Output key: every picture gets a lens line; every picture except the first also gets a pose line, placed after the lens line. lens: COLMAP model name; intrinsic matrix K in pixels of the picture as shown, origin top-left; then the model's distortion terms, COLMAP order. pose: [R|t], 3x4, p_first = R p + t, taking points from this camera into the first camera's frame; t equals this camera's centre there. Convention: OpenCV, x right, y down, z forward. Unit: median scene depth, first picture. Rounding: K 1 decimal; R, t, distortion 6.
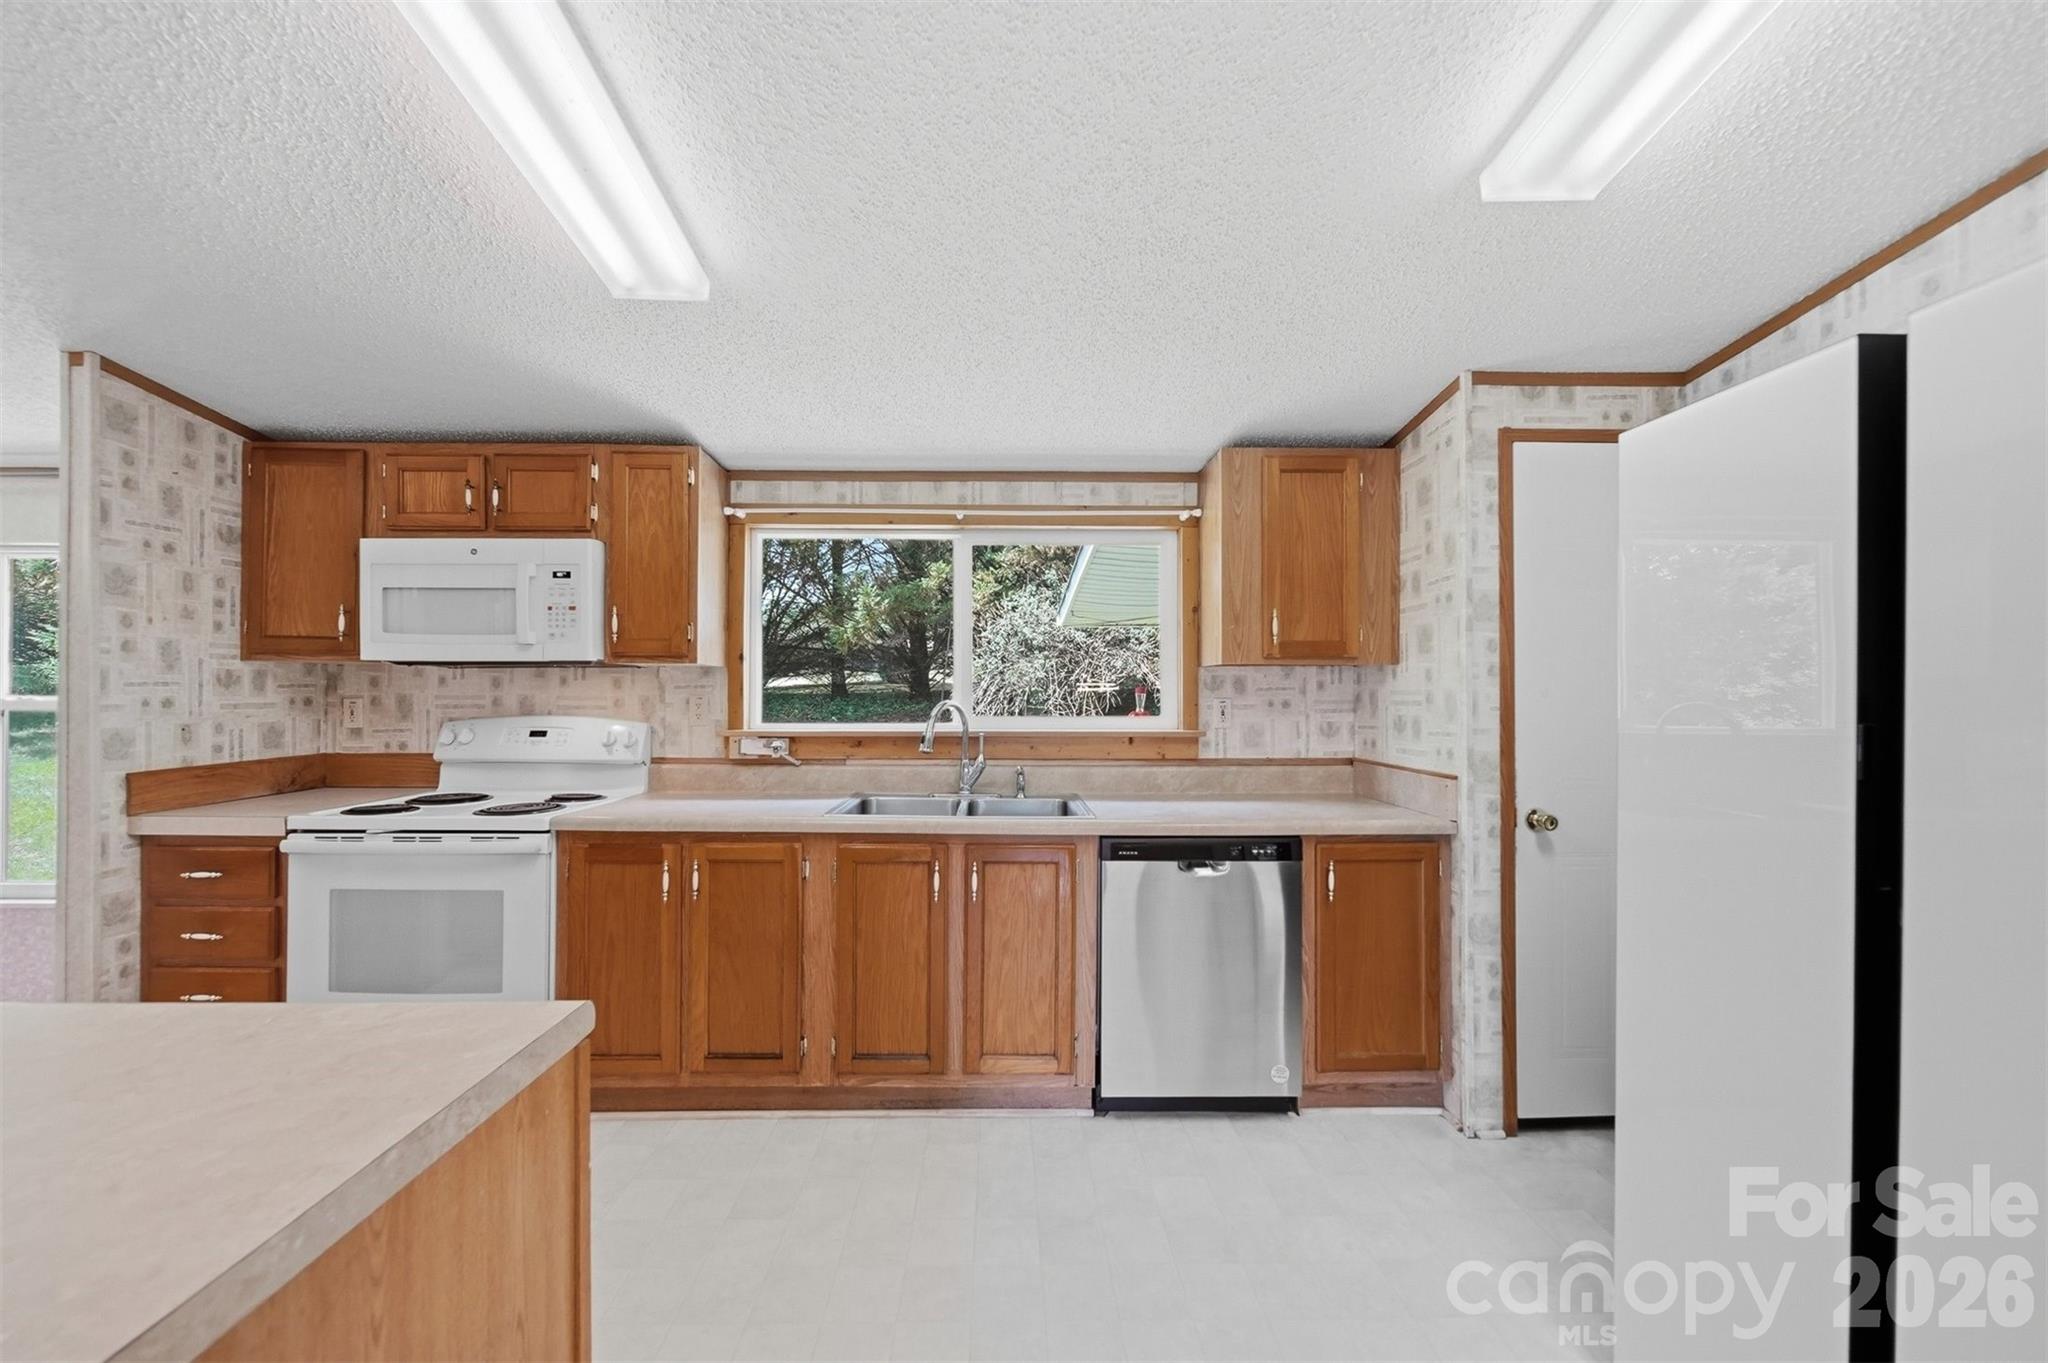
lens RADIAL K [[736.8, 0, 1031.5], [0, 736.8, 688.1], [0, 0, 1]] dist [-0.003613, -0.000789]
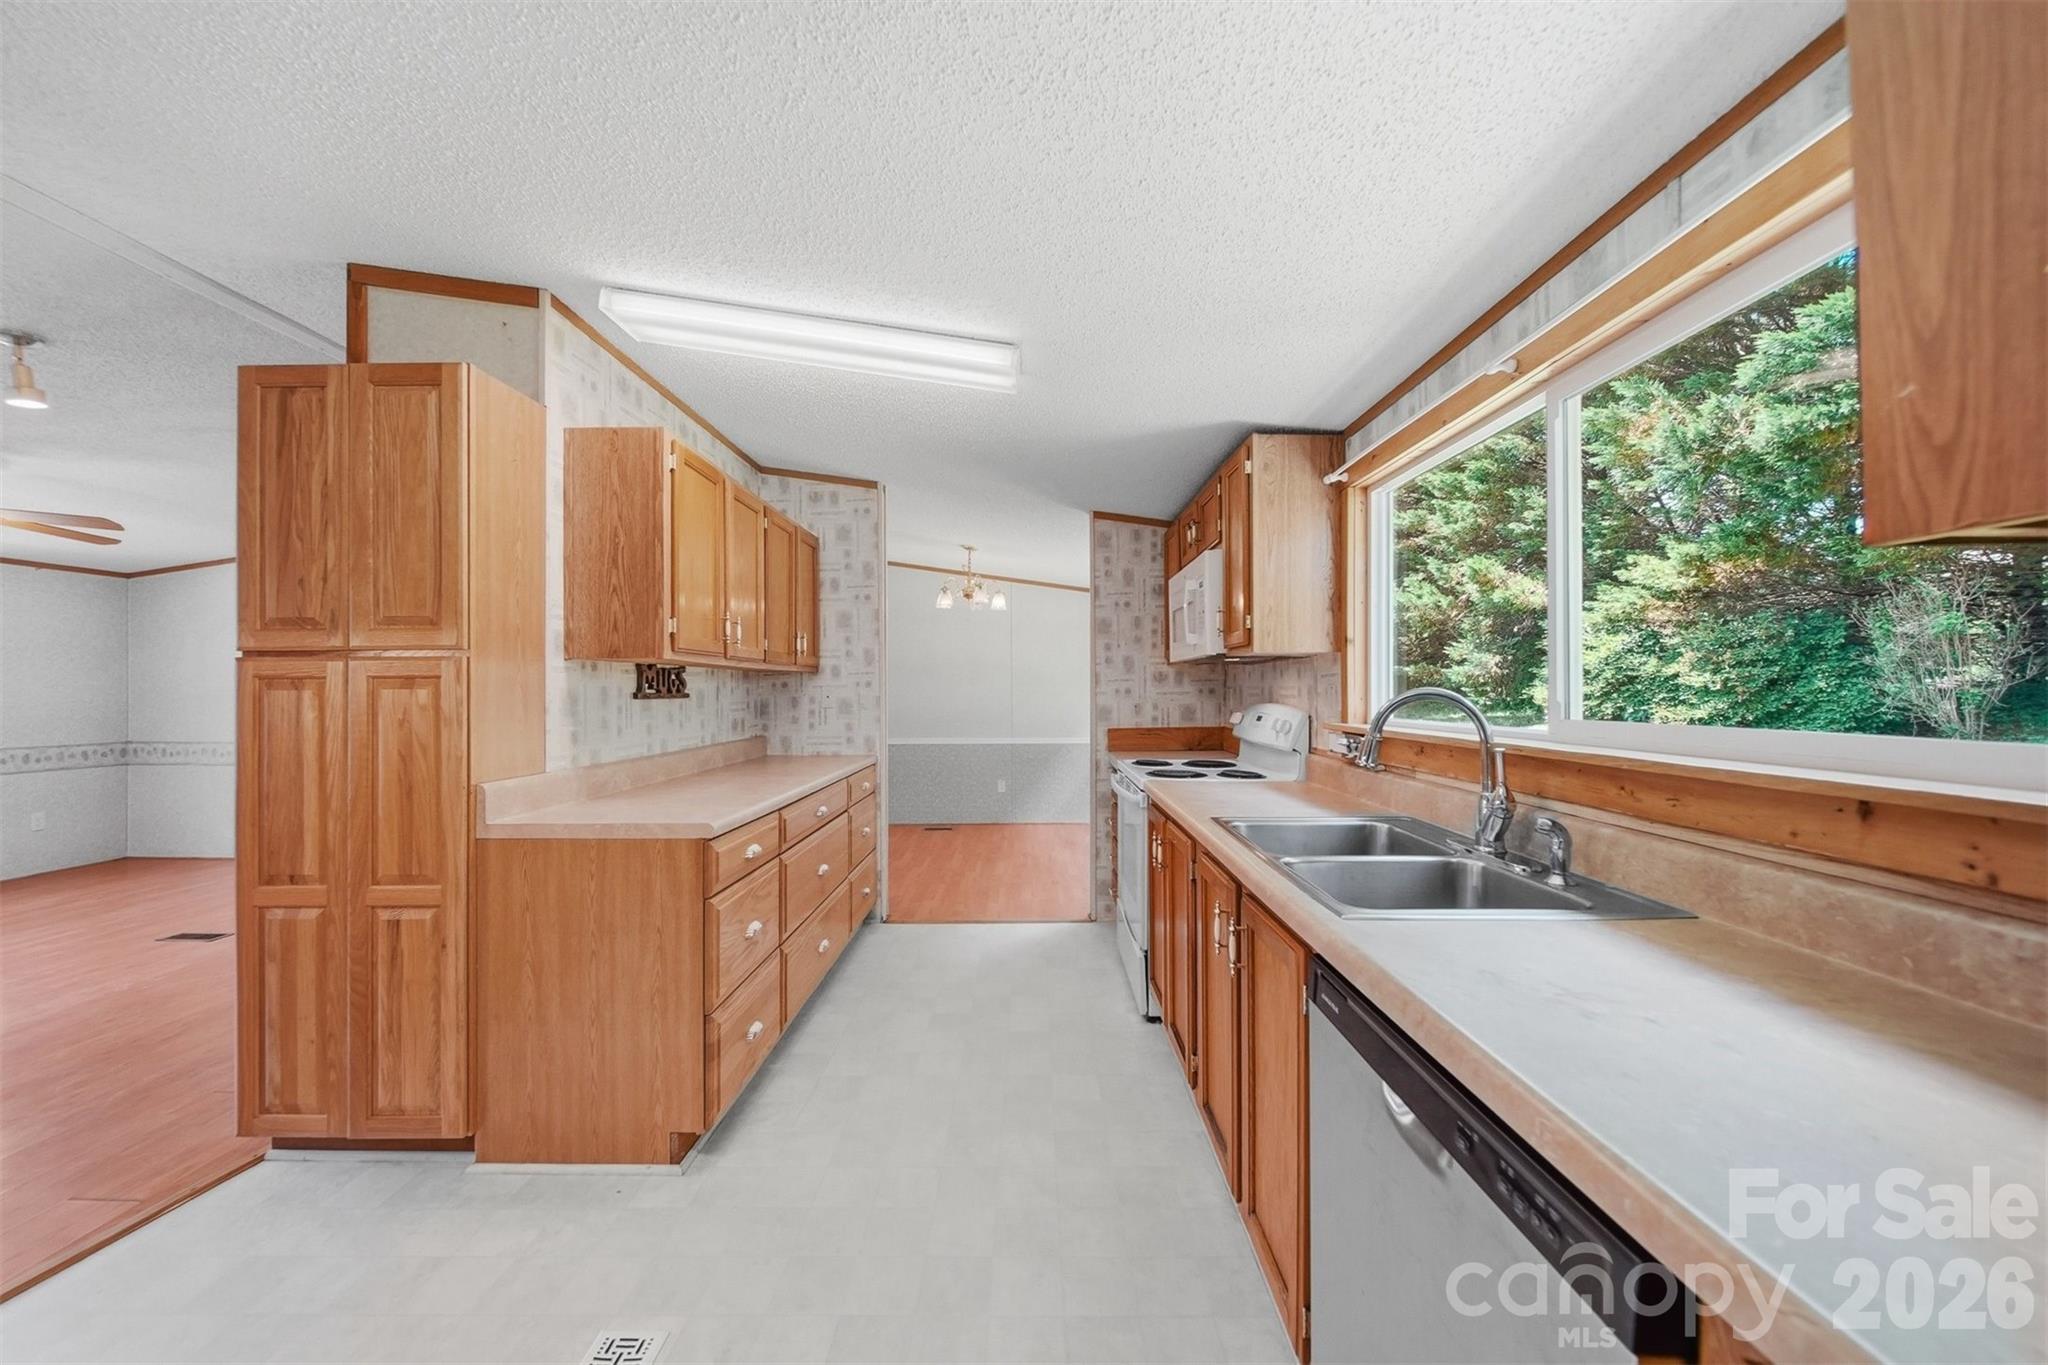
lens RADIAL K [[736.8, 0, 1023.1], [0, 736.8, 682.7], [0, 0, 1]] dist [-0.003613, -0.000789]
pose [[-0.043134, -0.011483, -0.999003, 0.572763], [0.011091, 0.999867, -0.011972, 0.017002], [0.999008, -0.011596, -0.043001, 0.756465]]
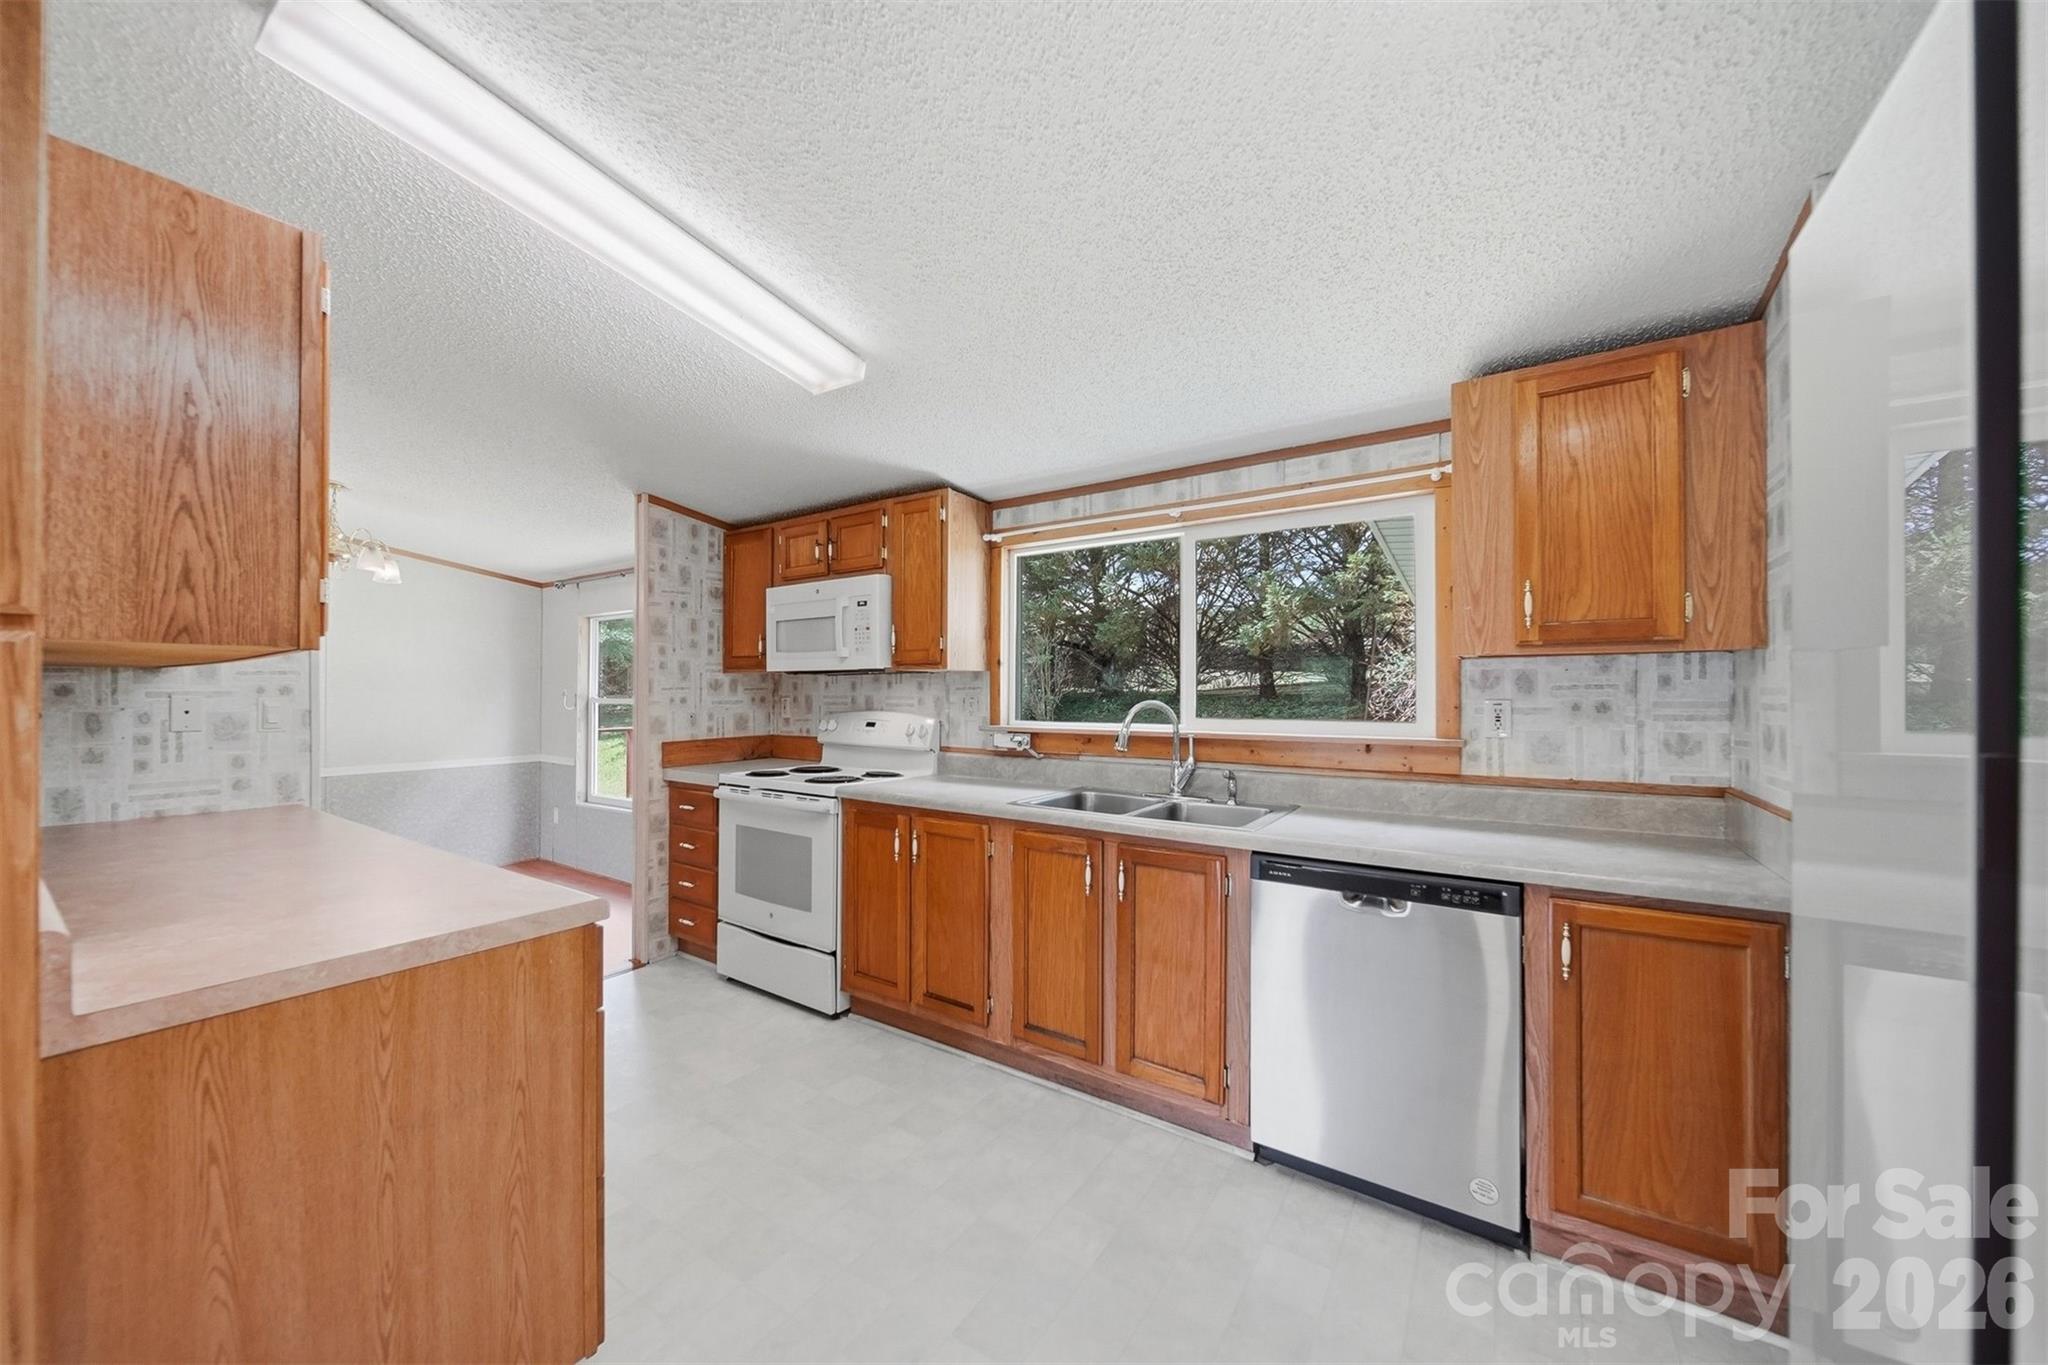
lens RADIAL K [[736.8, 0, 1043.8], [0, 736.8, 686.5], [0, 0, 1]] dist [-0.003613, -0.000789]
pose [[0.822360, -0.007000, -0.568925, 0.371329], [0.005521, 0.999975, -0.004323, 0.001281], [0.568941, 0.000414, 0.822378, 0.104346]]
